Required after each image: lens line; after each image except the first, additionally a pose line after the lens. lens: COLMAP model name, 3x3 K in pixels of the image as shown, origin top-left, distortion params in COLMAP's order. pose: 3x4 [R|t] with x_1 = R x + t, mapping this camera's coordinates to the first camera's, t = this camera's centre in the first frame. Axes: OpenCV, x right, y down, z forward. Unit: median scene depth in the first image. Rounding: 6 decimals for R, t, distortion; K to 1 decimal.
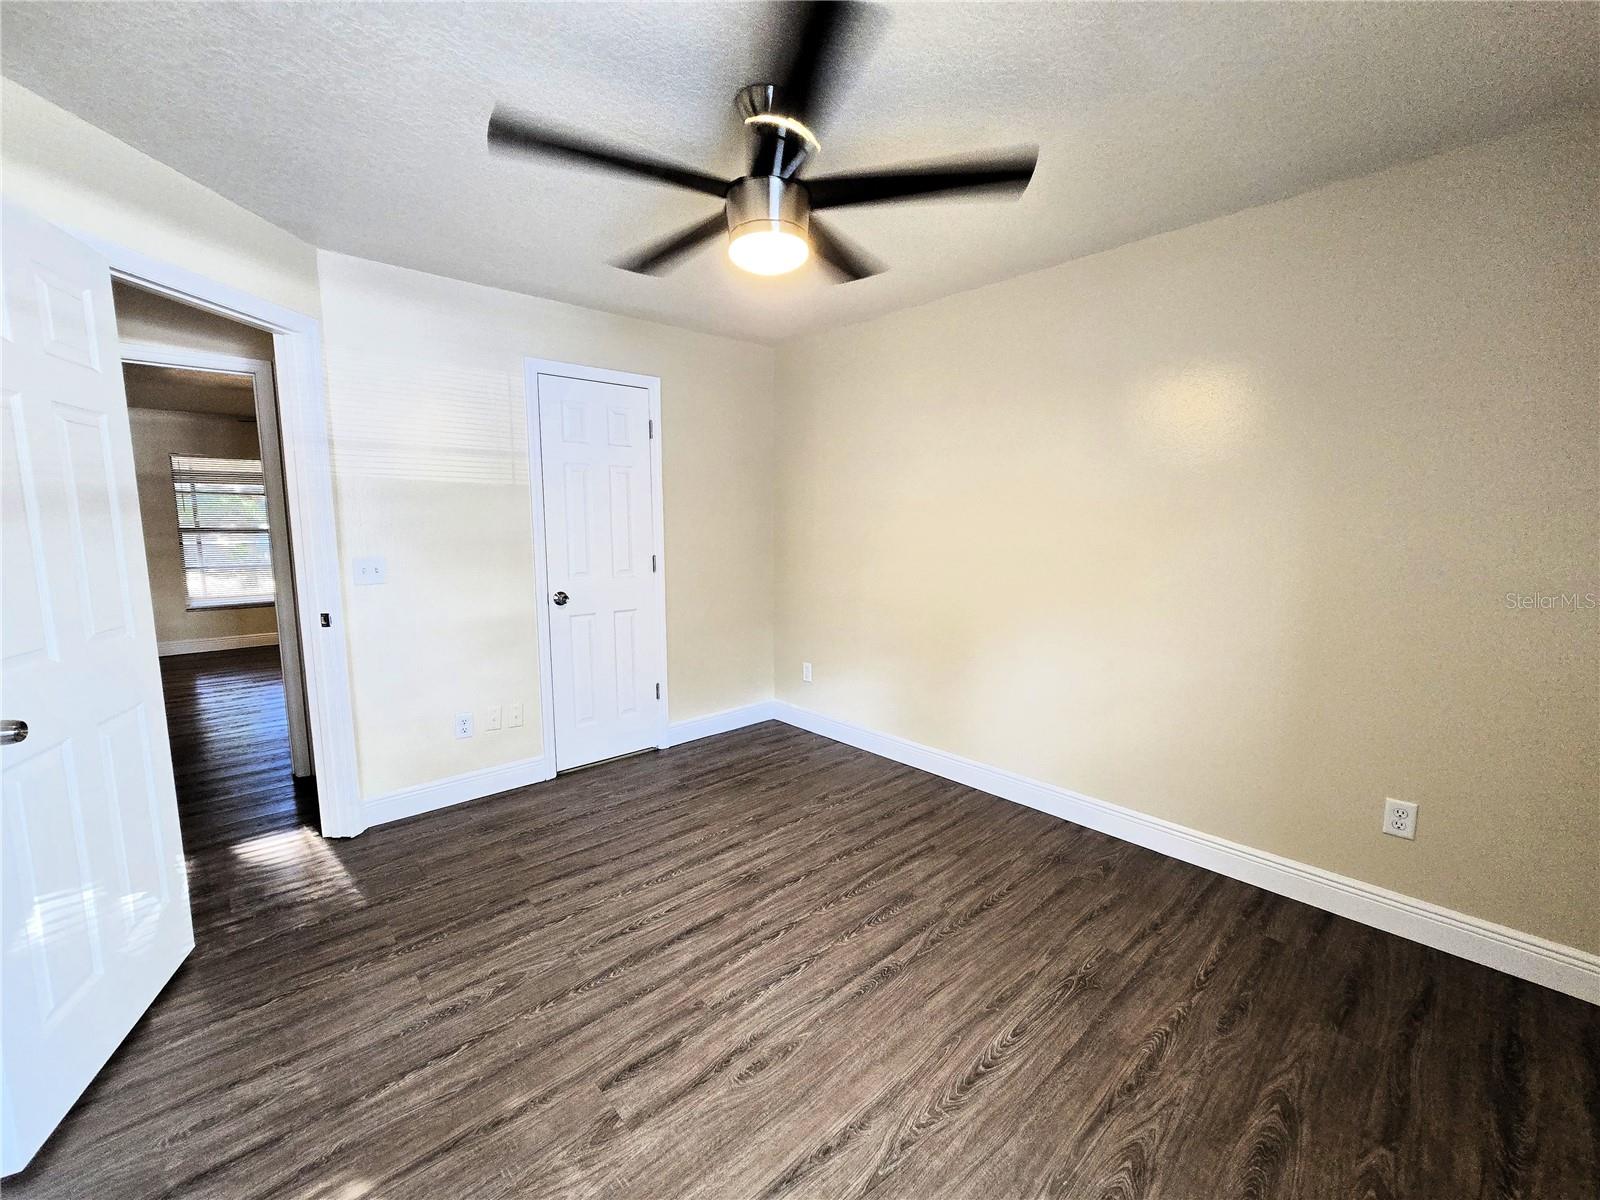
lens RADIAL K [[663.6, 0, 790.9], [0, 663.6, 603.9], [0, 0, 1]] dist [-0.001439, -0.000099]
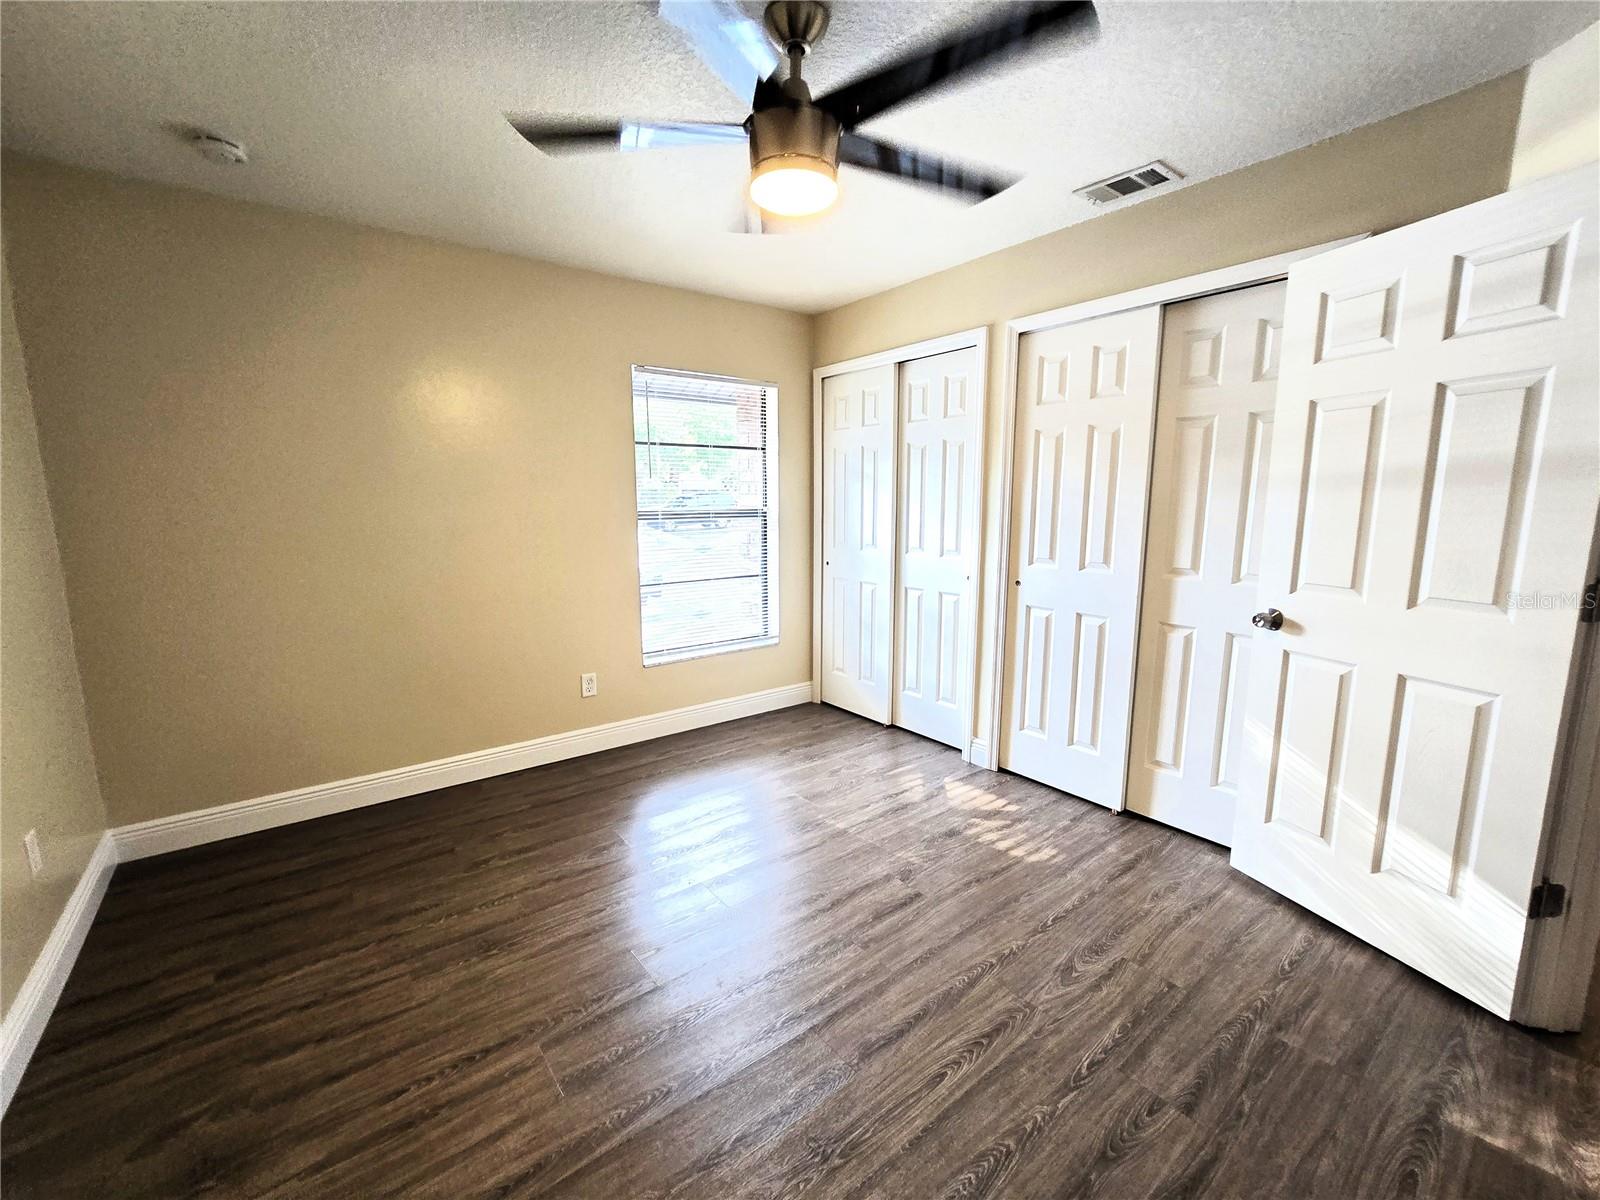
lens RADIAL K [[661.7, 0, 798.4], [0, 661.7, 598.4], [0, 0, 1]] dist [-0.002117, 0.000249]
pose [[-0.997546, -0.010334, 0.069243, -0.090314], [0.009202, 0.961110, 0.276012, -0.208738], [-0.069402, 0.275972, -0.958657, 1.703101]]
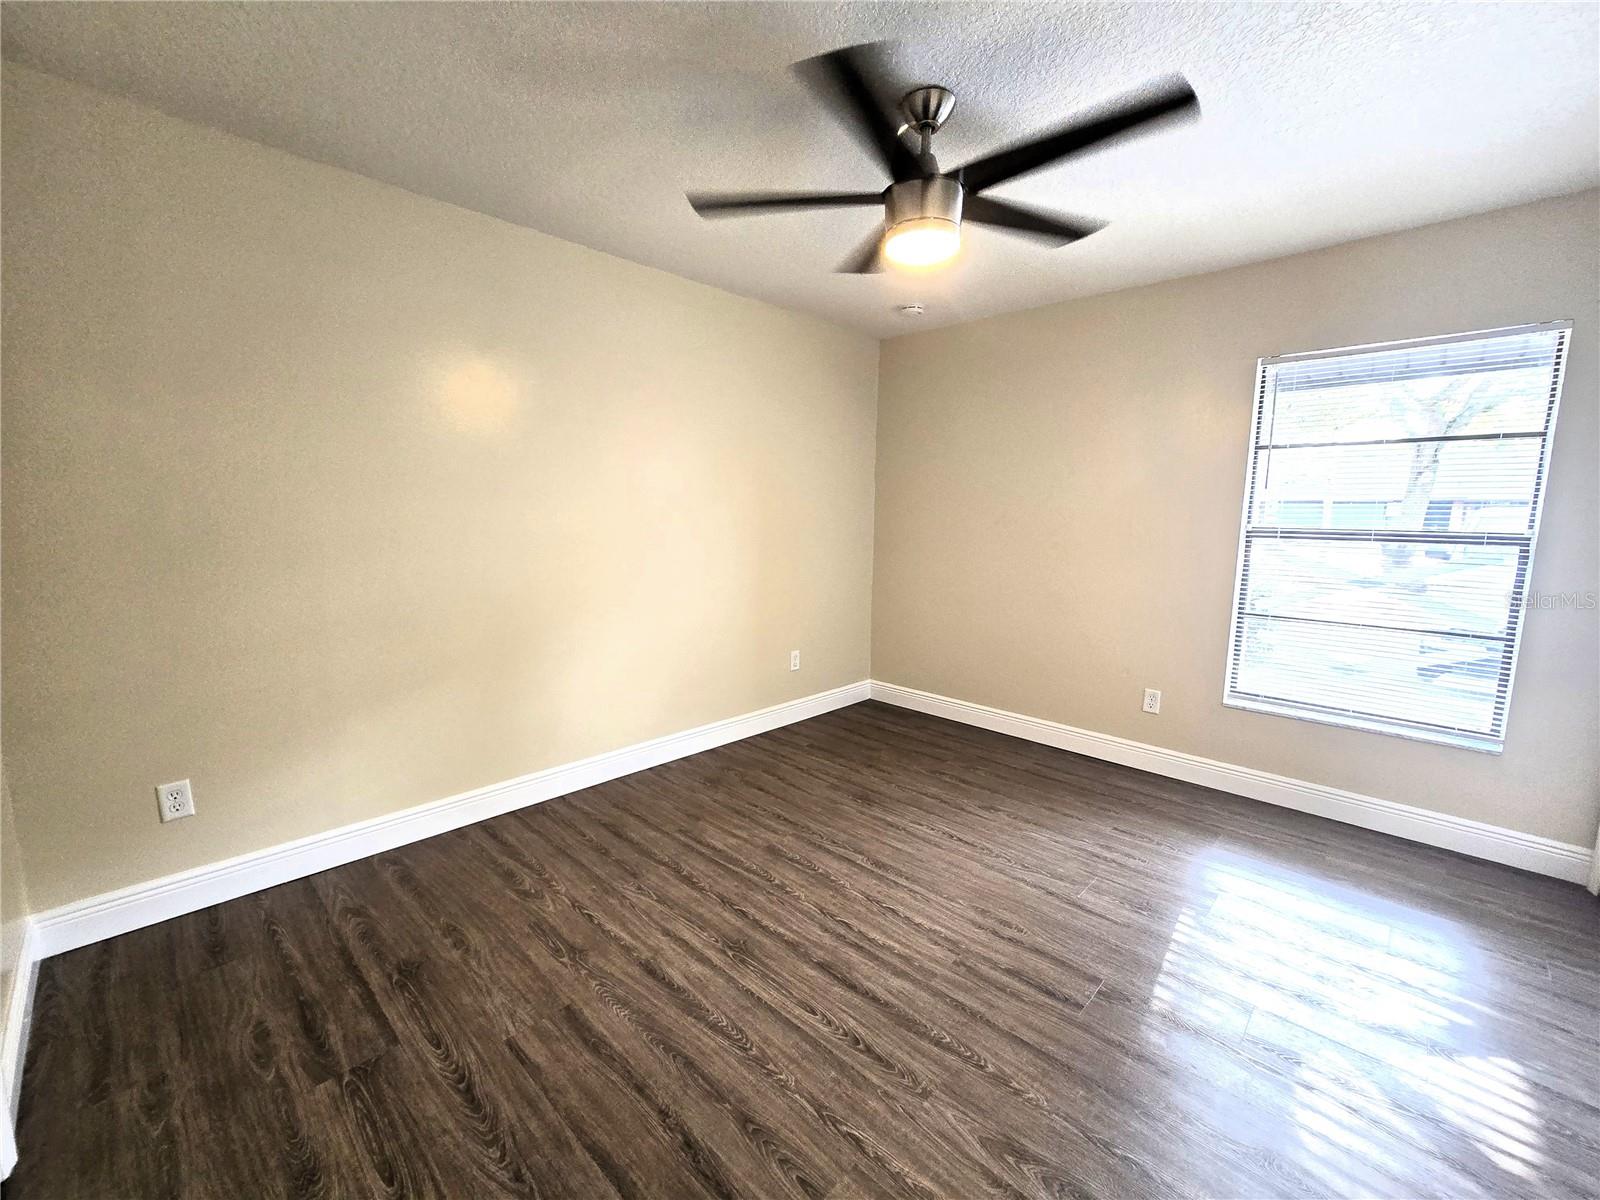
lens RADIAL K [[661.7, 0, 798.4], [0, 661.7, 598.4], [0, 0, 1]] dist [-0.002117, 0.000249]
pose [[-0.076360, -0.132184, 0.988280, -0.972741], [0.116073, 0.983256, 0.140480, -0.123069], [-0.990301, 0.125440, -0.059738, 1.125028]]
